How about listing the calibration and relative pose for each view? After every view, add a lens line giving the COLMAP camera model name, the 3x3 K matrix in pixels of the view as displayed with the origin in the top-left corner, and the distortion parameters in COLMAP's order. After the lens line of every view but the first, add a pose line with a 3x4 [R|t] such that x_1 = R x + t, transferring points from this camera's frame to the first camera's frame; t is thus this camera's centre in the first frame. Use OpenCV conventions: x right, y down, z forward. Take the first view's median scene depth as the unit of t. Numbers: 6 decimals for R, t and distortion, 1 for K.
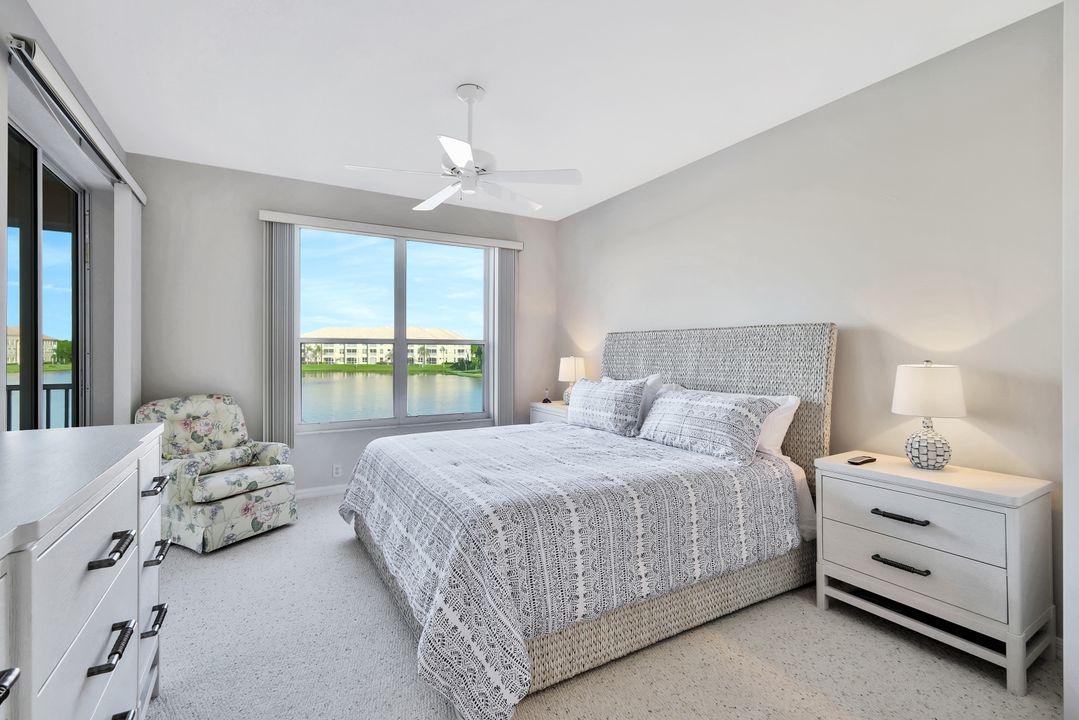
lens RADIAL K [[498.1, 0, 531.5], [0, 498.1, 351.9], [0, 0, 1]] dist [0.006026, -0.000976]
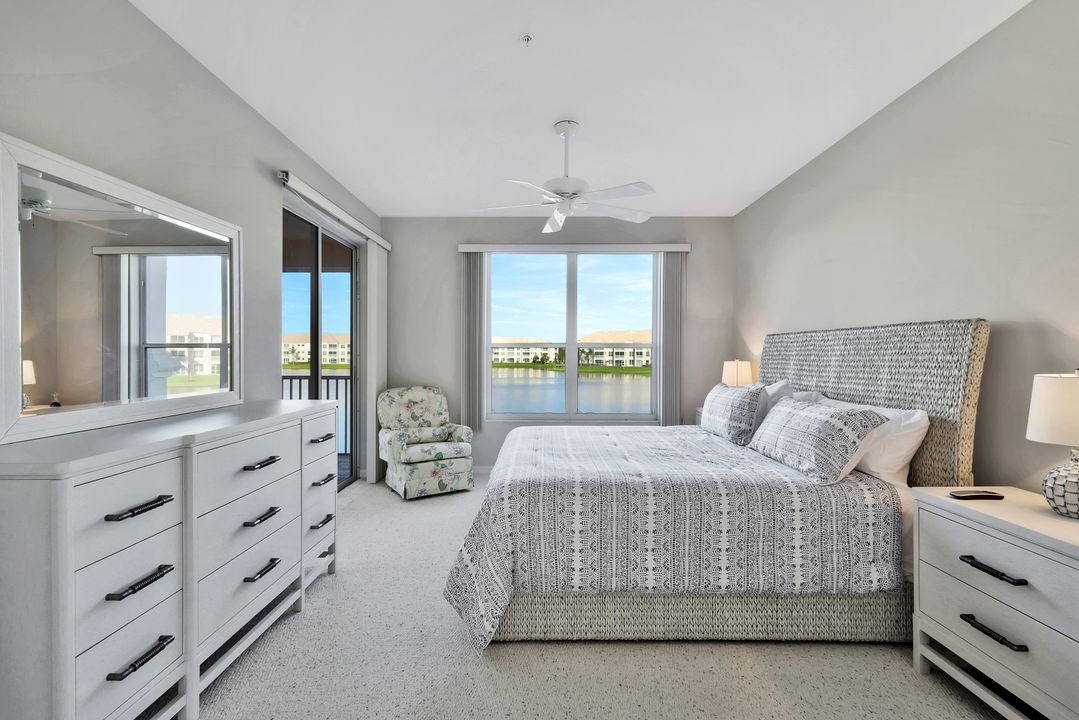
lens RADIAL K [[498.1, 0, 522.1], [0, 498.1, 354.4], [0, 0, 1]] dist [0.006026, -0.000976]
pose [[0.857148, 0.001156, -0.515069, 0.381105], [-0.001284, 0.999999, 0.000107, -0.001646], [0.515069, 0.000569, 0.857149, -0.028396]]
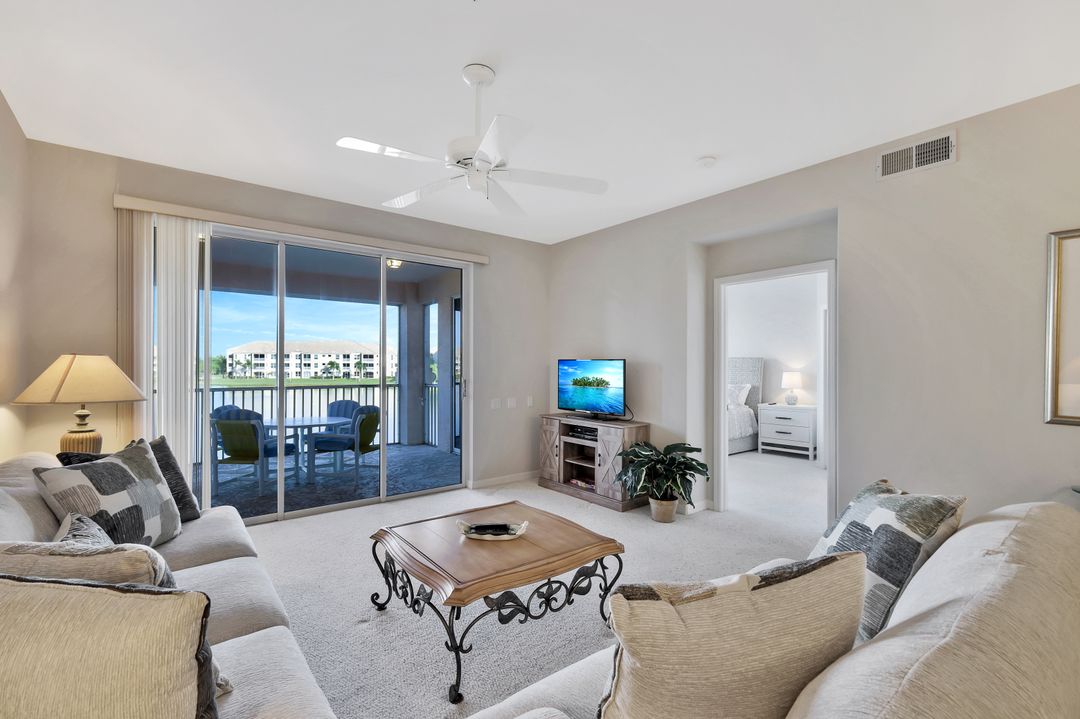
lens RADIAL K [[472.4, 0, 548.8], [0, 472.4, 370.8], [0, 0, 1]] dist [-0.002126, 0.002165]
pose [[0.985250, 0.001073, 0.171121, -0.993314], [-0.002635, 0.999957, 0.008899, -0.005527], [-0.171104, -0.009218, 0.985210, -1.354619]]
